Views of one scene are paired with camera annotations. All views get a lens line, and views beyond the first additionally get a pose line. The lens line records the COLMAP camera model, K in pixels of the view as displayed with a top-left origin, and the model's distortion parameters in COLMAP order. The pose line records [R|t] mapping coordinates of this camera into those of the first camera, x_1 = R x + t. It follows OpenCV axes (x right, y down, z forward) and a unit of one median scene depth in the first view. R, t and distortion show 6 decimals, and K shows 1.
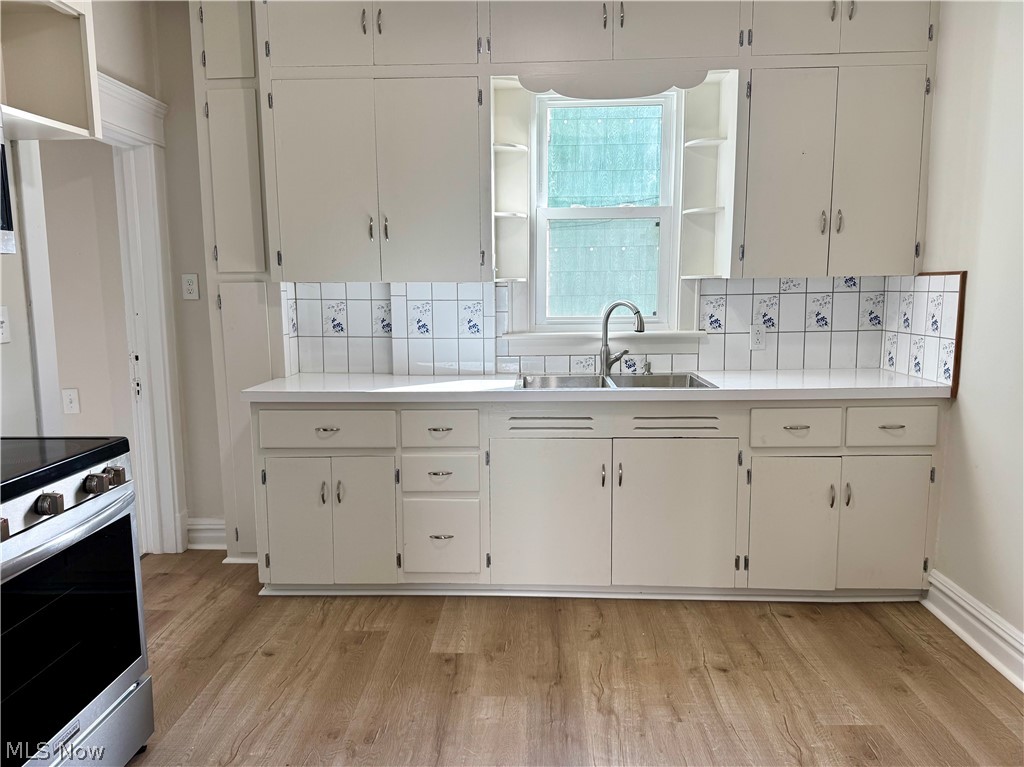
lens RADIAL K [[752.7, 0, 512.0], [0, 752.7, 383.5], [0, 0, 1]] dist [0.179122, -0.336746]
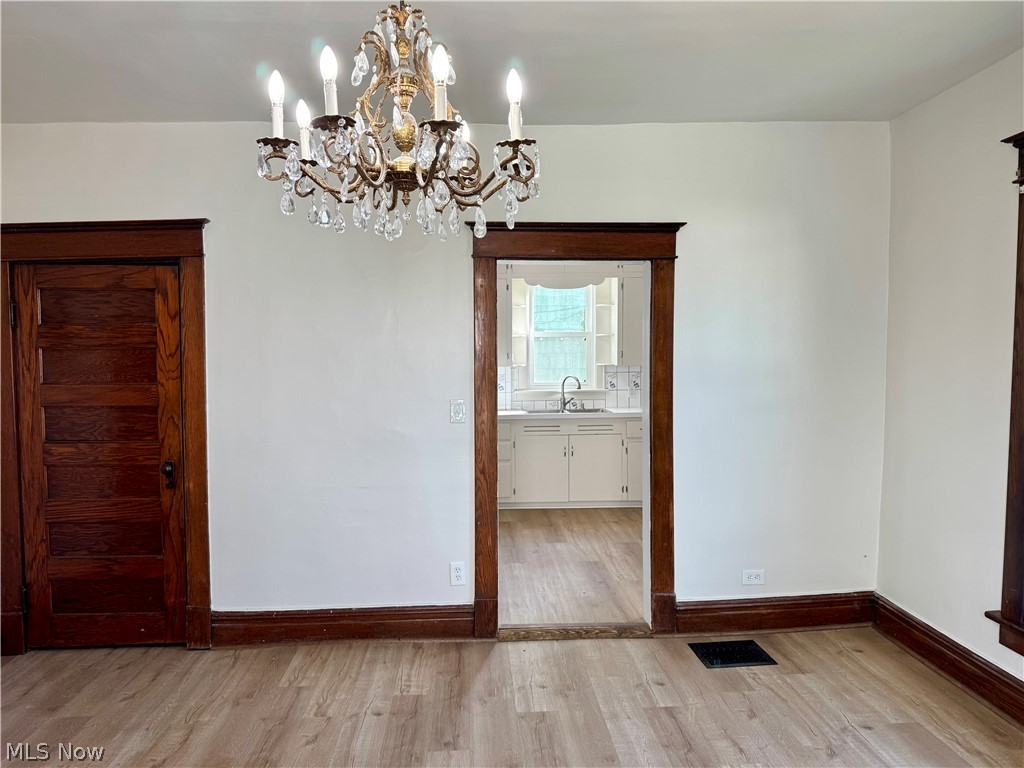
lens RADIAL K [[726.1, 0, 512.0], [0, 726.1, 384.0], [0, 0, 1]] dist [0.102009, -0.144074]
pose [[0.995443, -0.004541, 0.095253, -0.238149], [0.012946, 0.996054, -0.087801, 0.105245], [-0.094479, 0.088634, 0.991573, -1.136951]]
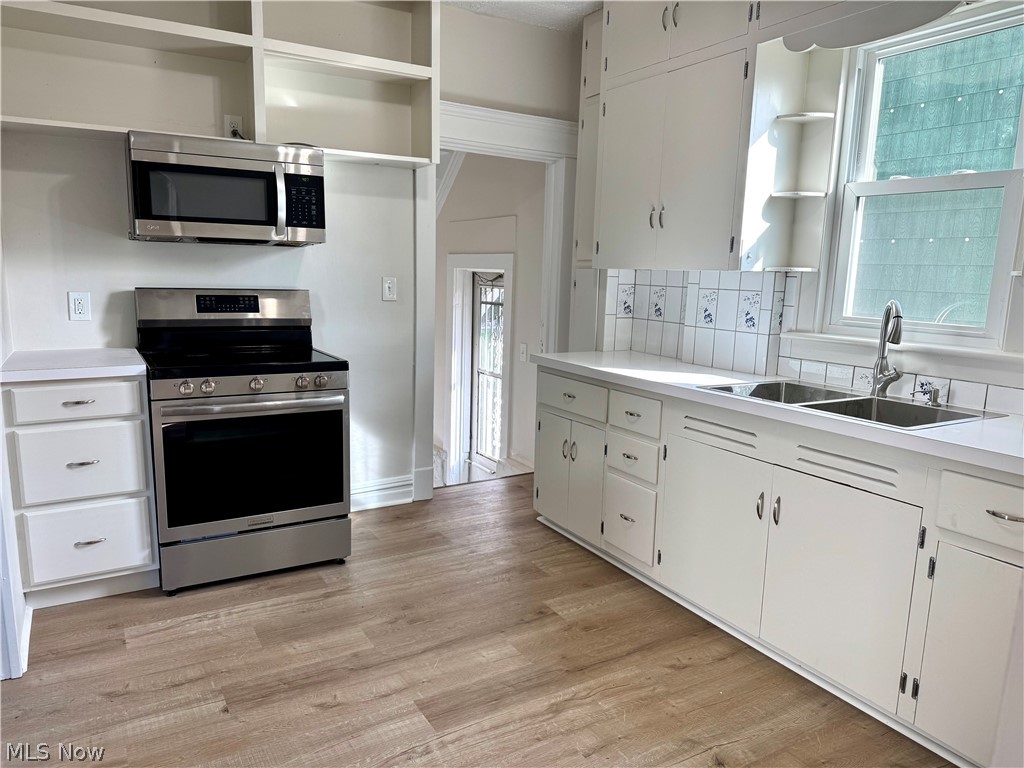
lens RADIAL K [[726.1, 0, 512.0], [0, 726.1, 384.0], [0, 0, 1]] dist [0.102009, -0.144074]
pose [[0.536707, 0.154440, -0.829514, 0.606304], [-0.139137, 0.985847, 0.093522, -0.046954], [0.832217, 0.065222, 0.550600, 0.308050]]
